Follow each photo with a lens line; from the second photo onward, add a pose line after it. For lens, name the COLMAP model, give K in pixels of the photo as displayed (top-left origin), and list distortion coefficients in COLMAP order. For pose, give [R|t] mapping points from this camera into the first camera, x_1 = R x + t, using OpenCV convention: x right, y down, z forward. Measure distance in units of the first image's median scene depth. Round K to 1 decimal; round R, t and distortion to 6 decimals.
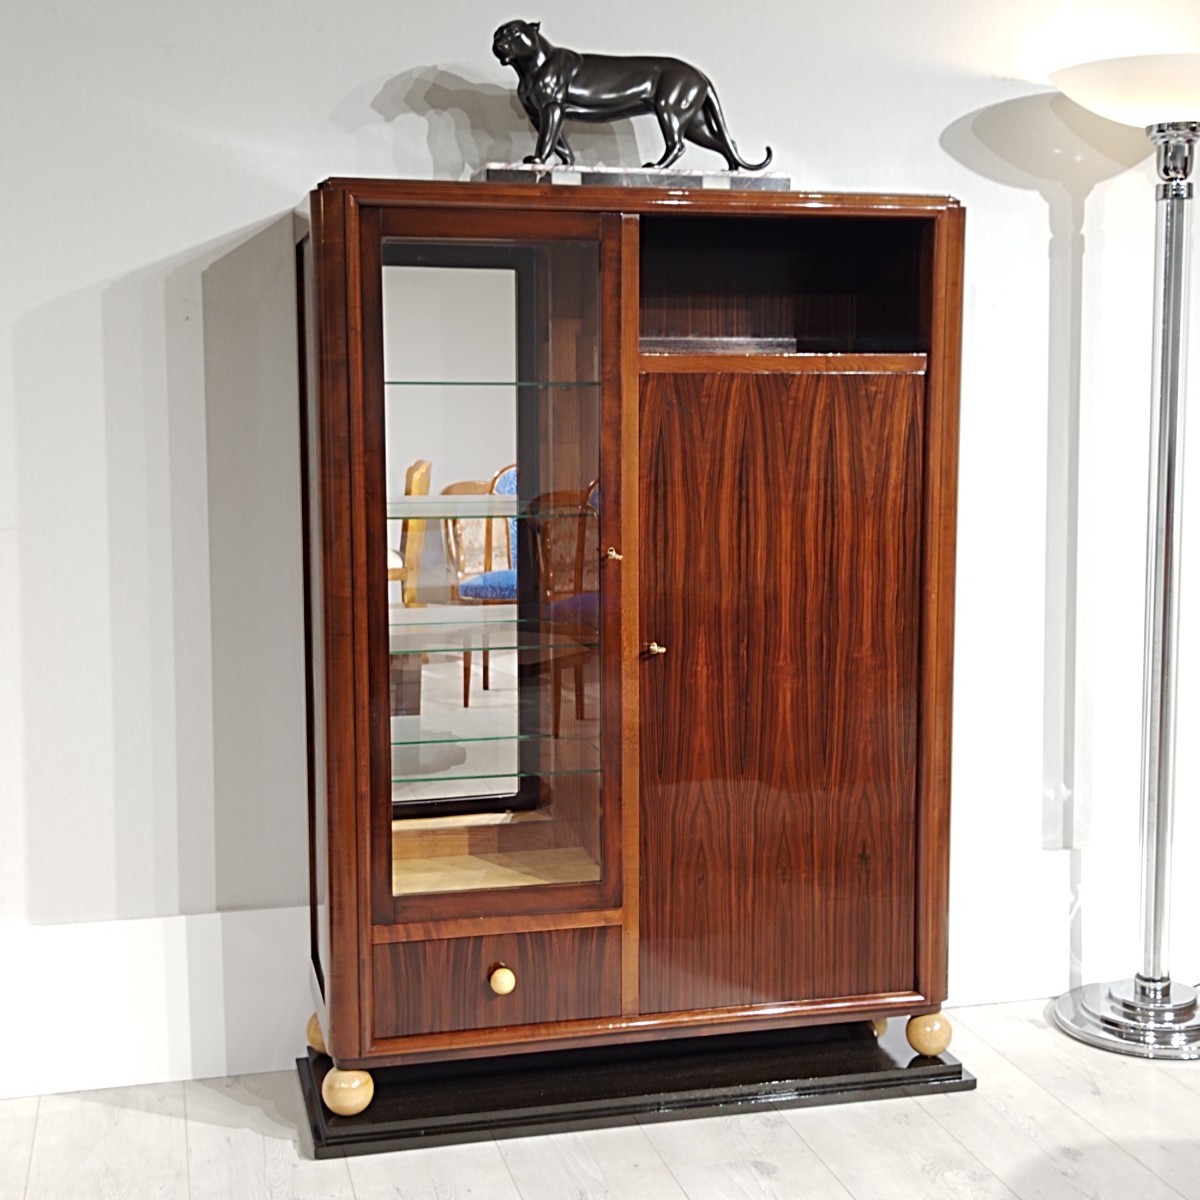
lens RADIAL K [[1739.5, 0, 600.0], [0, 1739.5, 600.0], [0, 0, 1]] dist [0.146919, -0.603495]
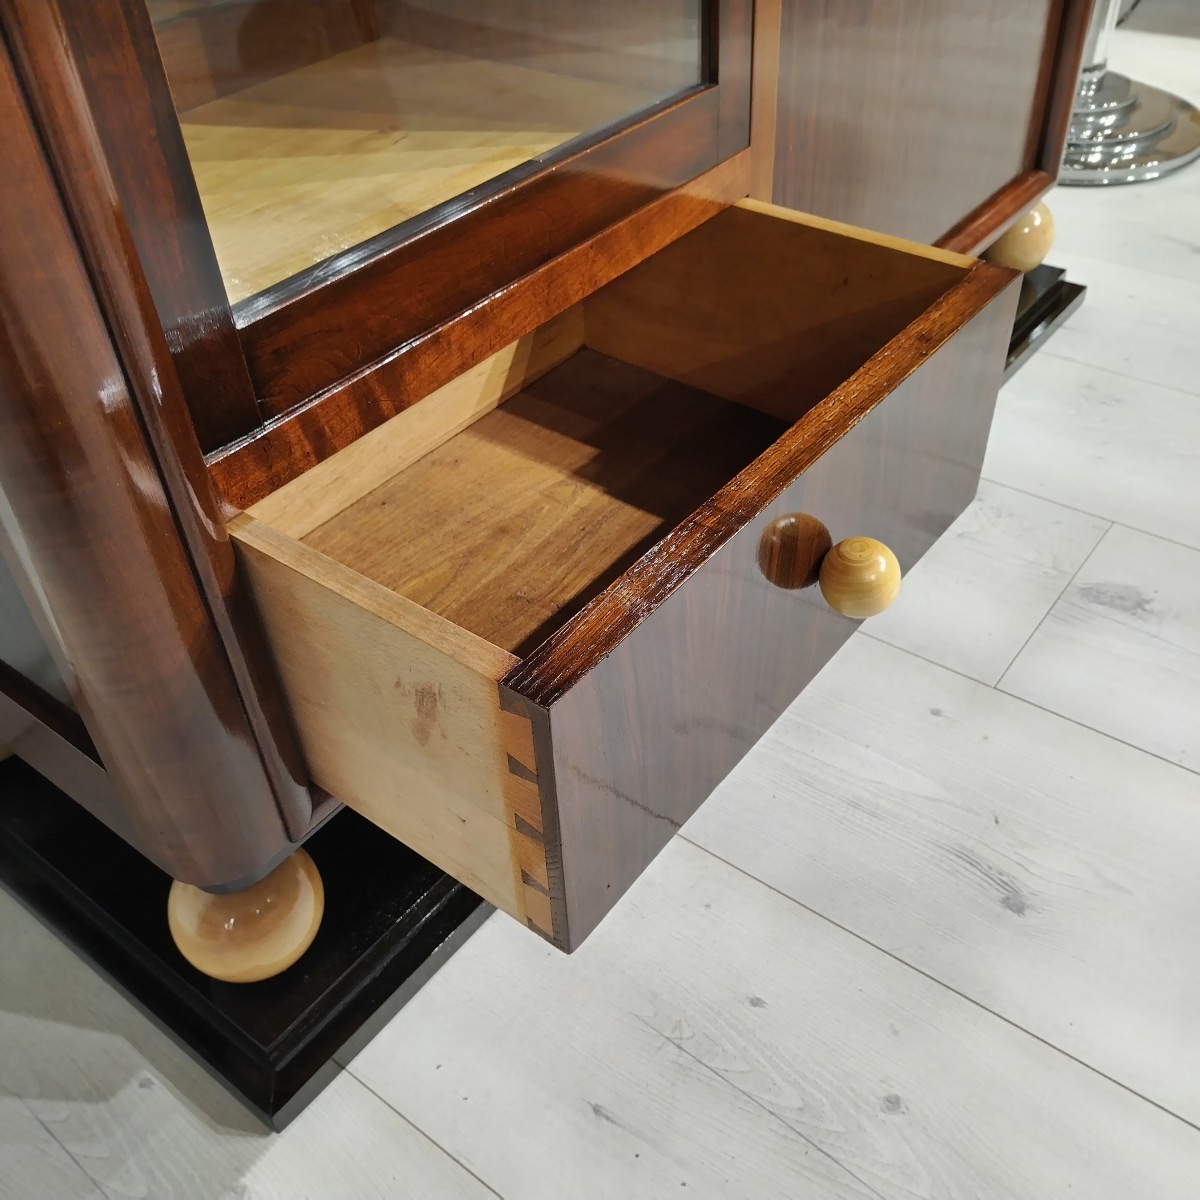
lens RADIAL K [[1178.8, 0, 600.0], [0, 1178.8, 600.0], [0, 0, 1]] dist [0.029940, -0.038392]
pose [[0.789162, -0.428744, 0.439774, -0.162952], [0.122534, 0.811541, 0.571302, 0.106755], [-0.601838, -0.396963, 0.692973, 0.807075]]
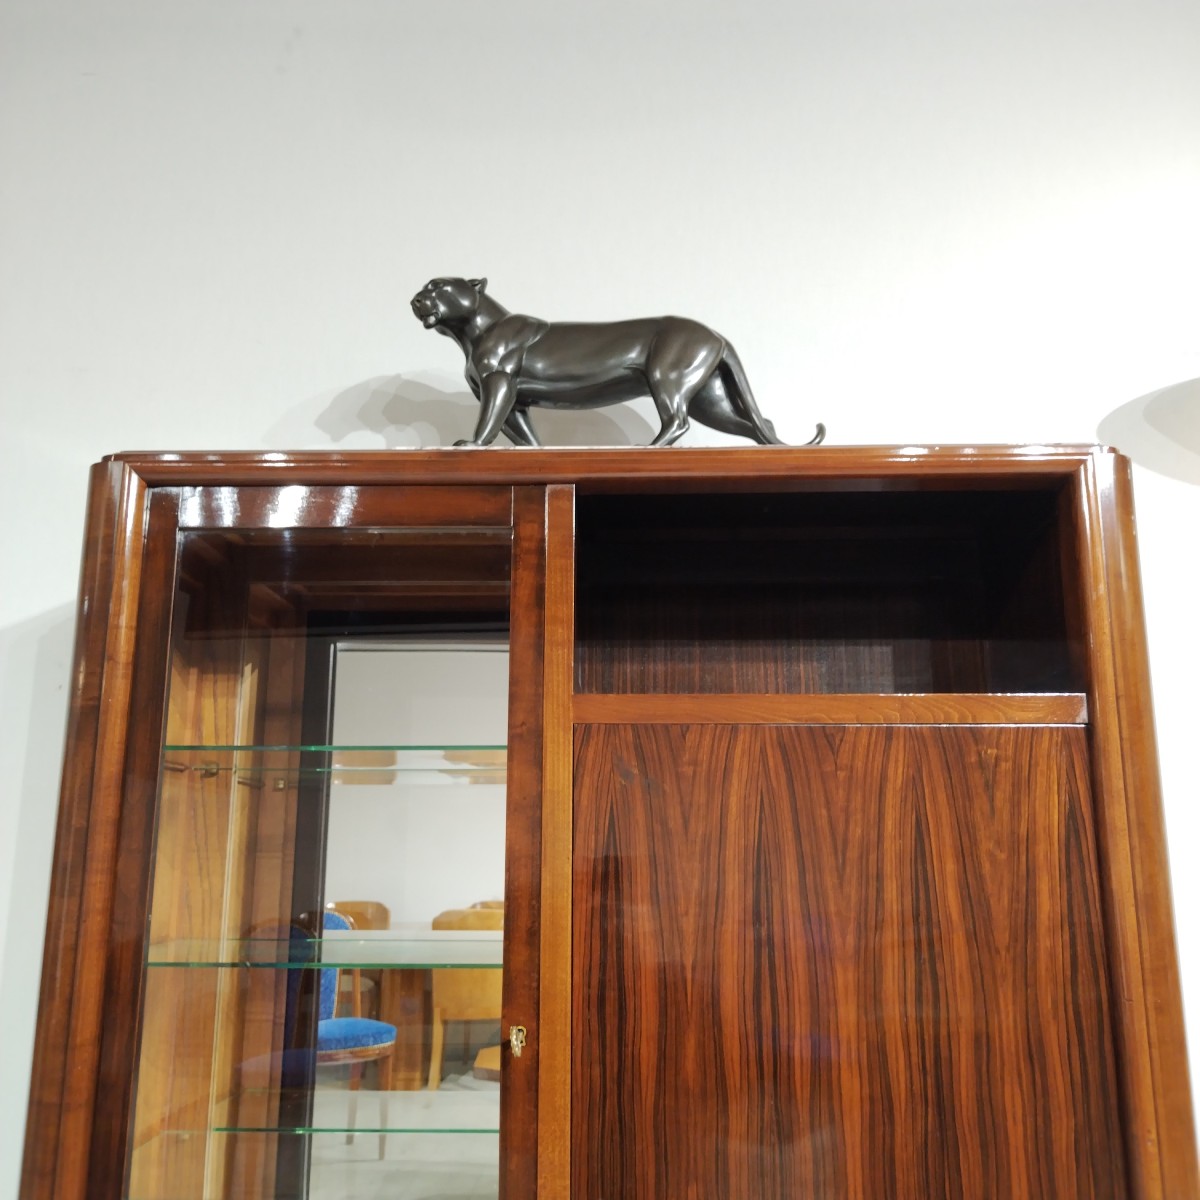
lens RADIAL K [[1178.8, 0, 600.0], [0, 1178.8, 600.0], [0, 0, 1]] dist [0.029940, -0.038392]
pose [[0.962081, -0.055962, -0.266961, 0.138752], [-0.035405, 0.944826, -0.325654, -0.035937], [0.270456, 0.322757, 0.907018, 0.591187]]
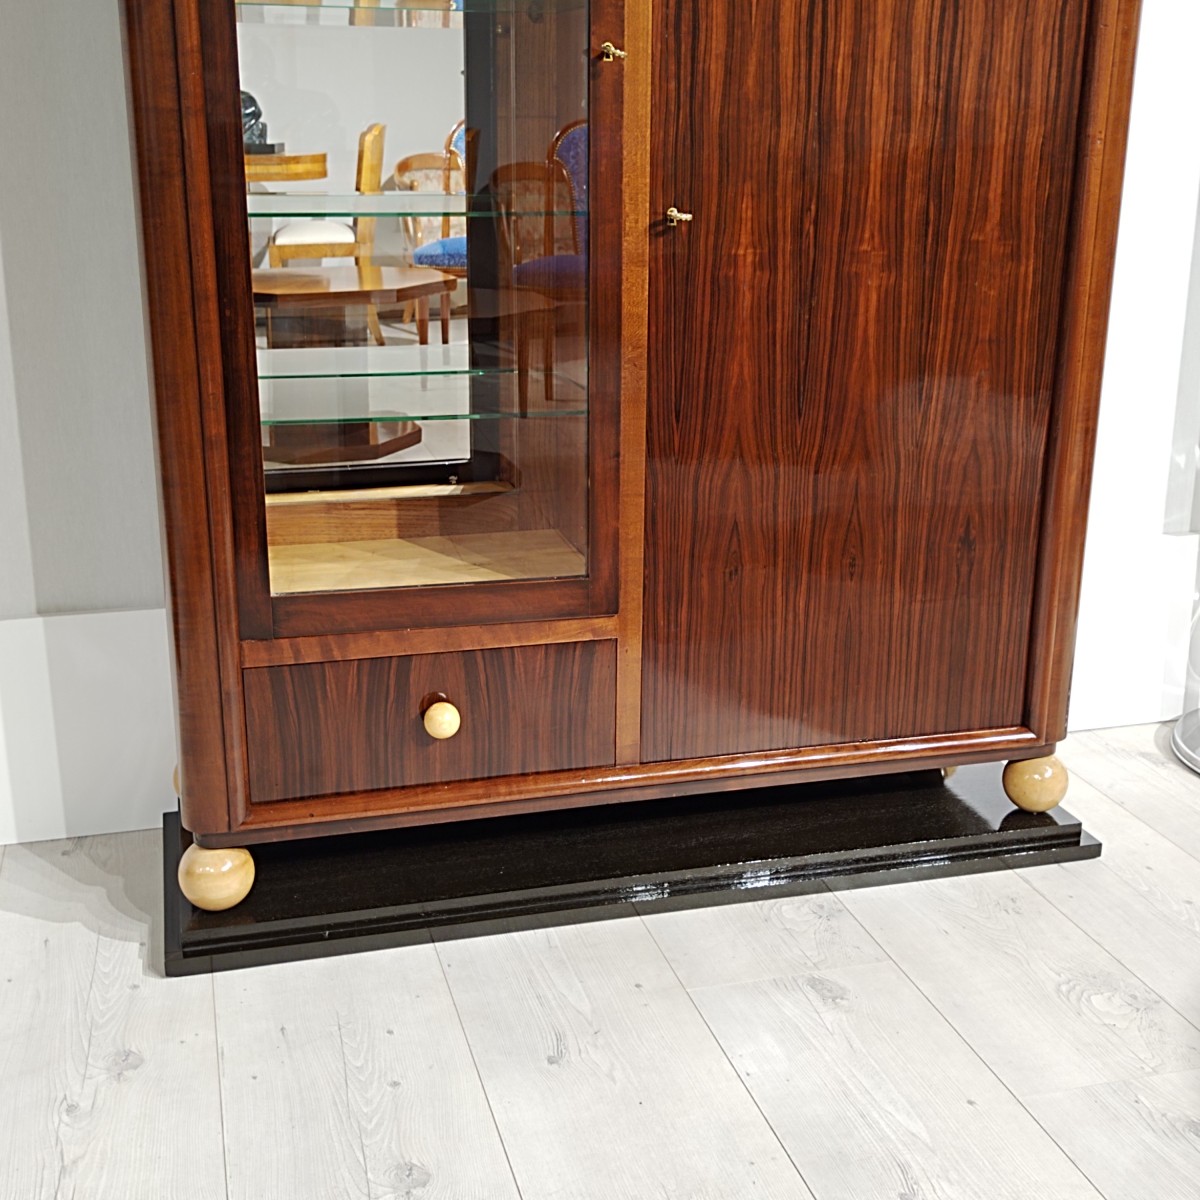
lens RADIAL K [[1519.3, 0, 600.0], [0, 1519.3, 600.0], [0, 0, 1]] dist [0.114085, -0.352493]
pose [[0.999698, 0.002234, 0.024482, -0.008814], [-0.006523, 0.984267, 0.176566, 0.066188], [-0.023702, -0.176672, 0.983984, 0.418272]]
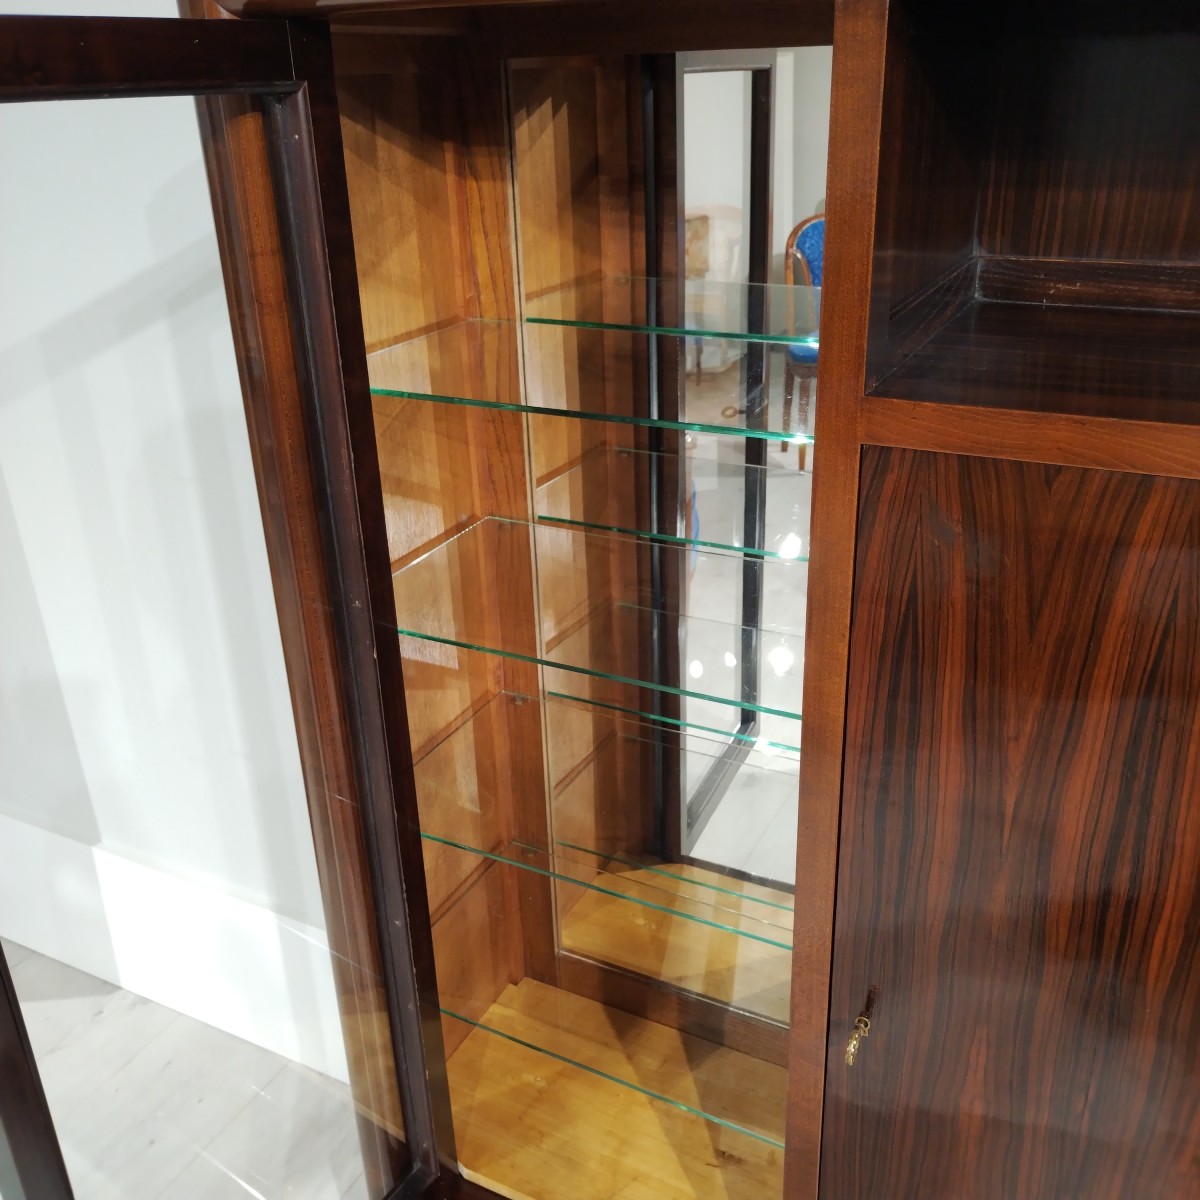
lens RADIAL K [[1178.8, 0, 600.0], [0, 1178.8, 600.0], [0, 0, 1]] dist [0.029940, -0.038392]
pose [[0.743556, 0.252913, -0.618999, 0.141242], [-0.046736, 0.943104, 0.329196, -0.173650], [0.667039, -0.215846, 0.713071, 0.744902]]
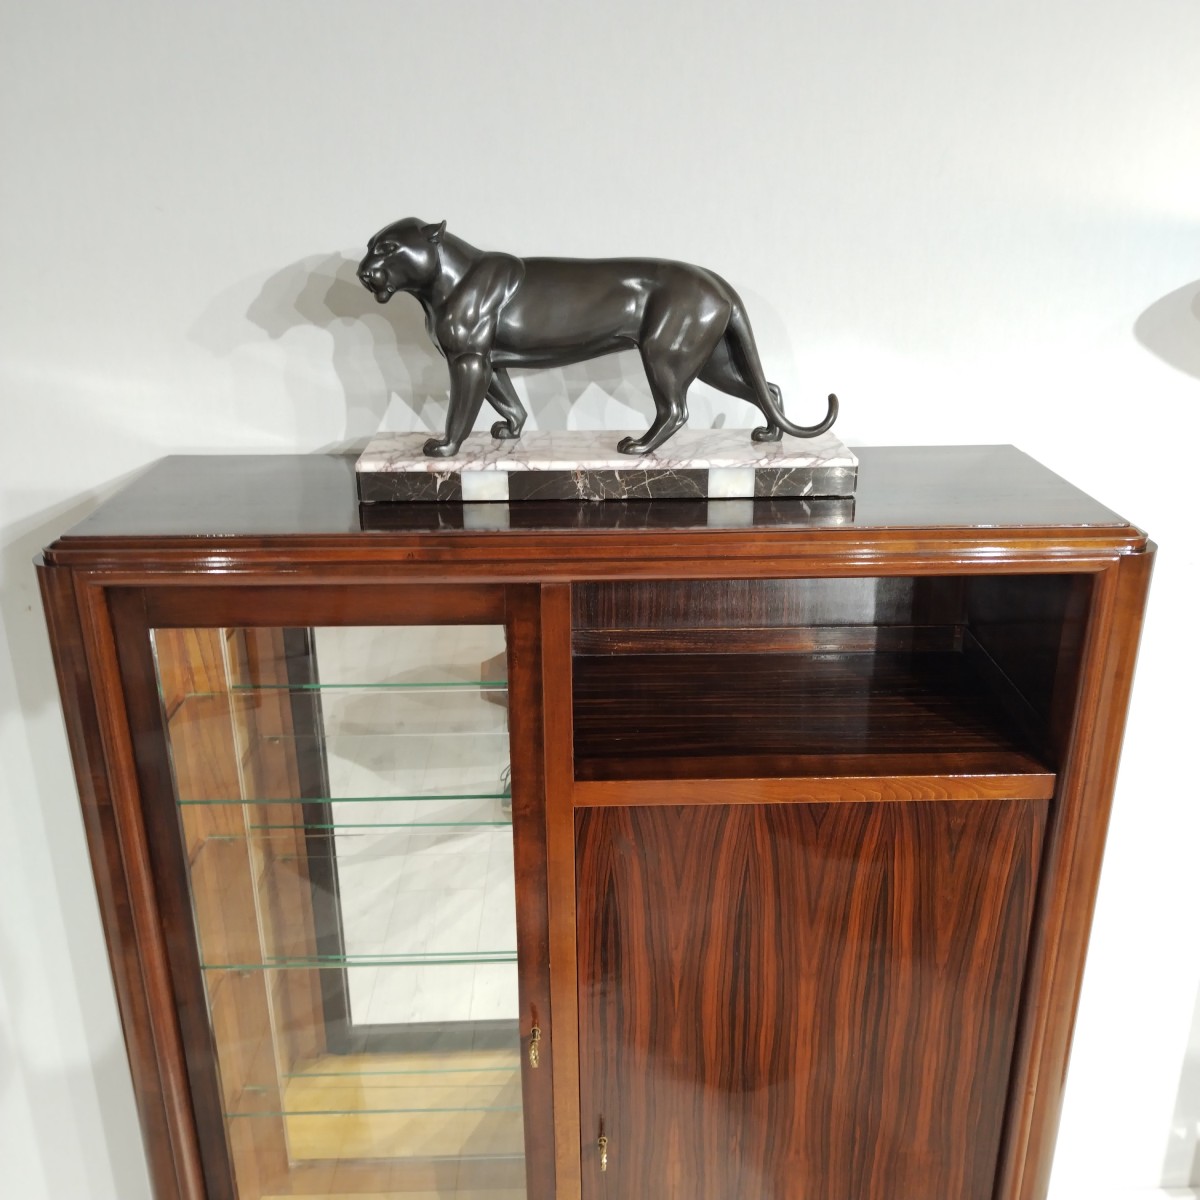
lens RADIAL K [[1178.8, 0, 600.0], [0, 1178.8, 600.0], [0, 0, 1]] dist [0.029940, -0.038392]
pose [[0.975385, 0.073420, -0.207927, 0.112206], [-0.020649, 0.969210, 0.245370, -0.300511], [0.219540, -0.235037, 0.946869, 0.585229]]
